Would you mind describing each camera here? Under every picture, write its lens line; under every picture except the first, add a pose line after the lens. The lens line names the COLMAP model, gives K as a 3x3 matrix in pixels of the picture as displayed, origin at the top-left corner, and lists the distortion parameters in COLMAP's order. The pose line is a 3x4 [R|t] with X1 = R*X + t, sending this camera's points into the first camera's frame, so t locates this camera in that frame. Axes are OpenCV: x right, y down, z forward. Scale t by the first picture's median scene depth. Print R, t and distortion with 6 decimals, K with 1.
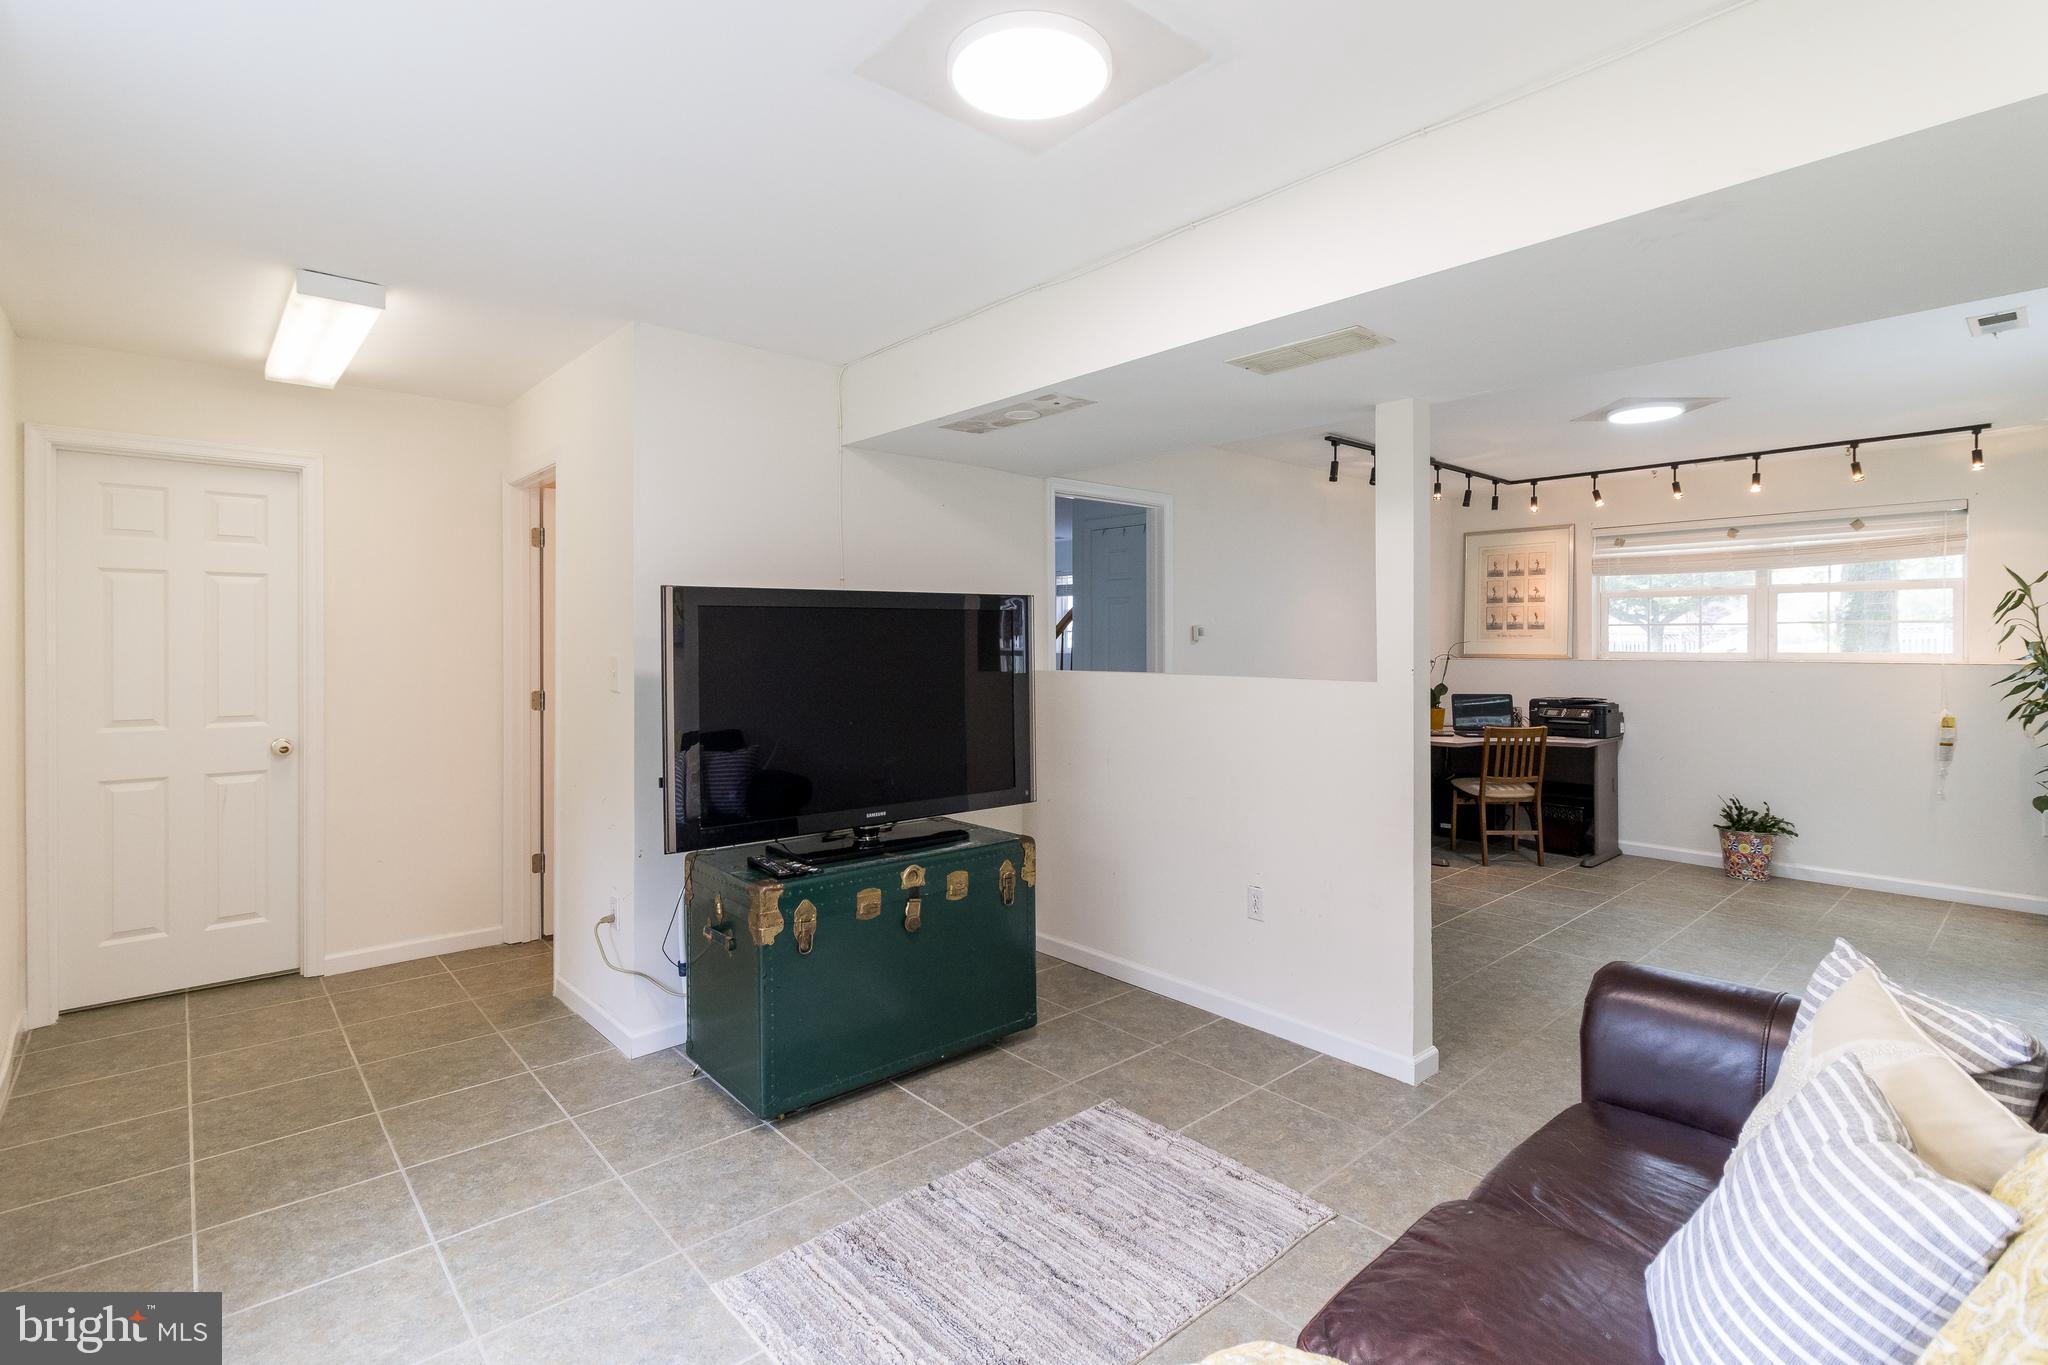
lens RADIAL K [[969.2, 0, 1037.6], [0, 969.2, 642.3], [0, 0, 1]] dist [0.001671, -0.000141]
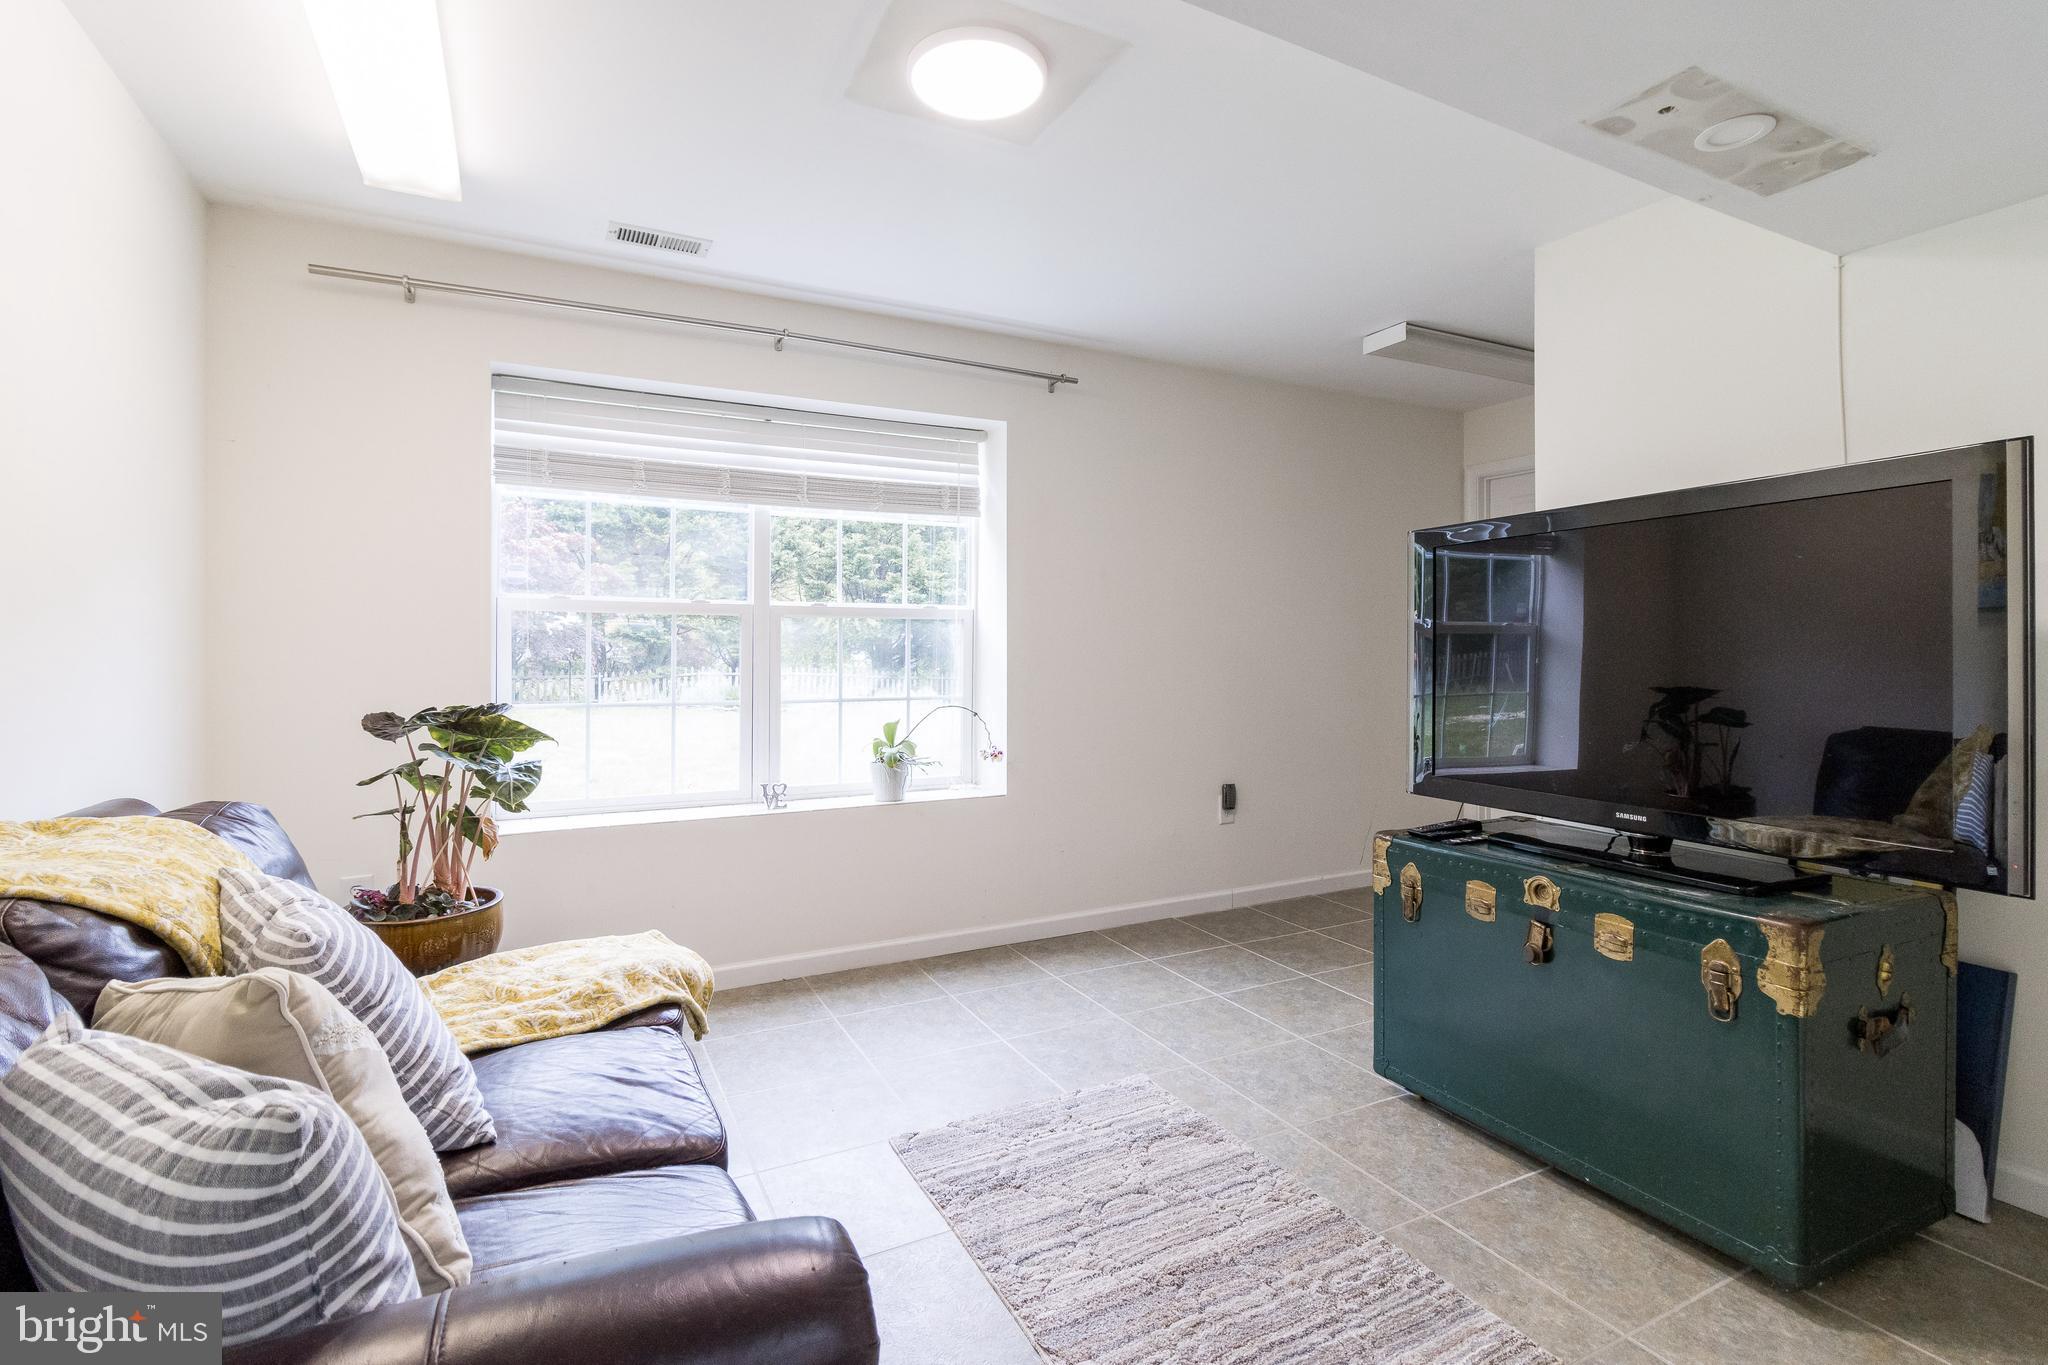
lens RADIAL K [[969.2, 0, 1024.5], [0, 969.2, 650.8], [0, 0, 1]] dist [0.001671, -0.000141]
pose [[-0.267731, 0.002577, -0.963490, 0.696808], [0.001461, 0.999996, 0.002268, 0.062630], [0.963493, -0.000800, -0.267734, 0.858384]]
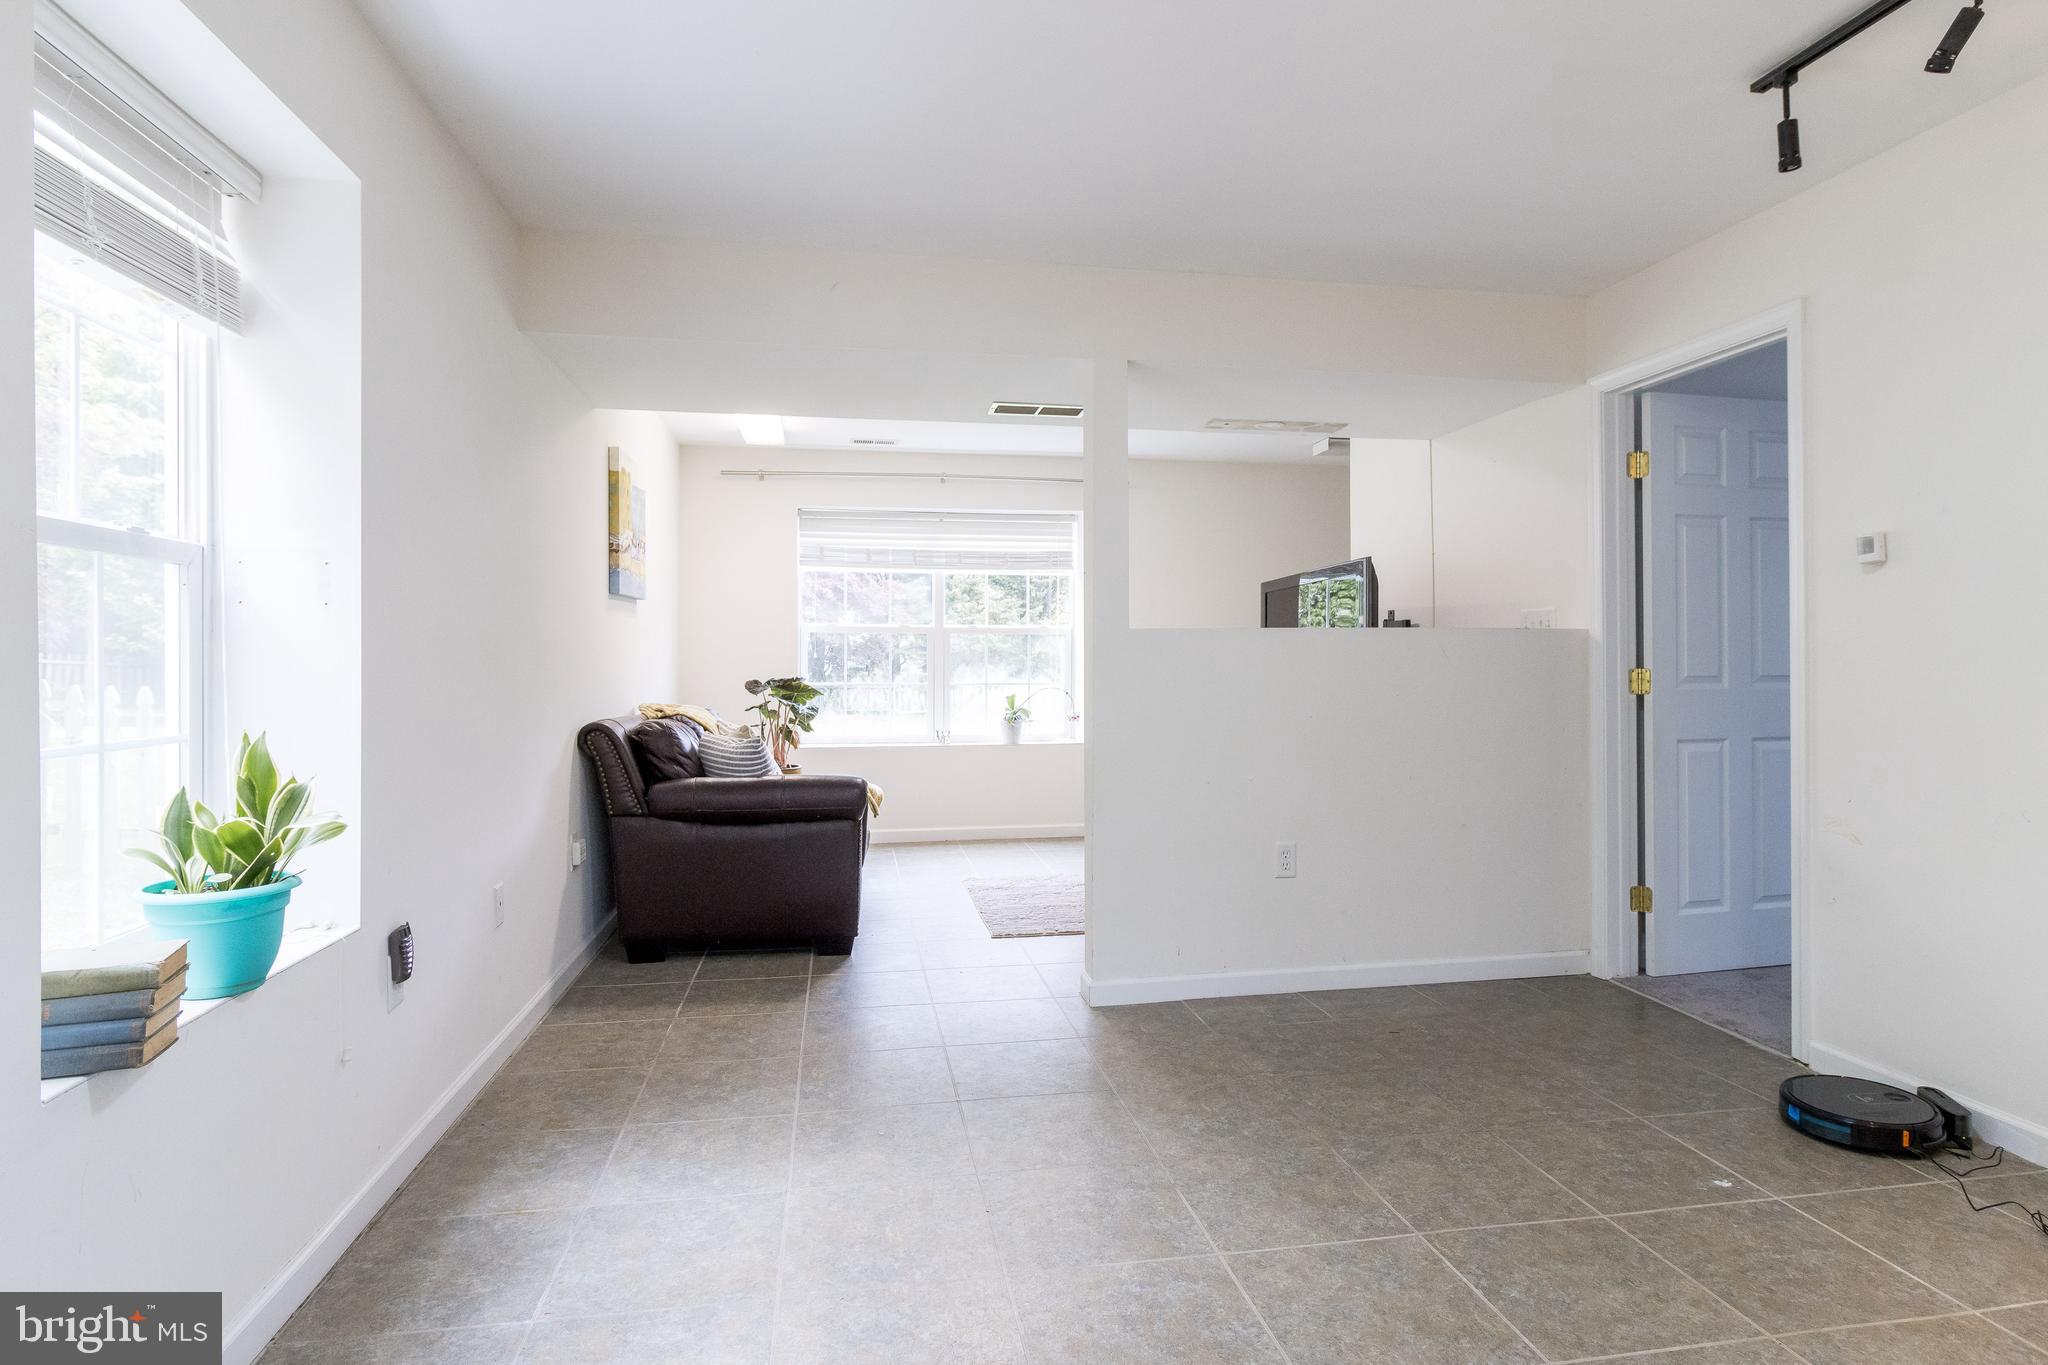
lens RADIAL K [[1145.8, 0, 1029.5], [0, 1145.8, 672.0], [0, 0, 1]] dist [0.002036, 0.000179]
pose [[-0.549466, 0.009349, -0.835463, 1.577940], [0.003058, 0.999953, 0.009178, 0.082806], [0.835510, 0.002488, -0.549469, 1.744561]]
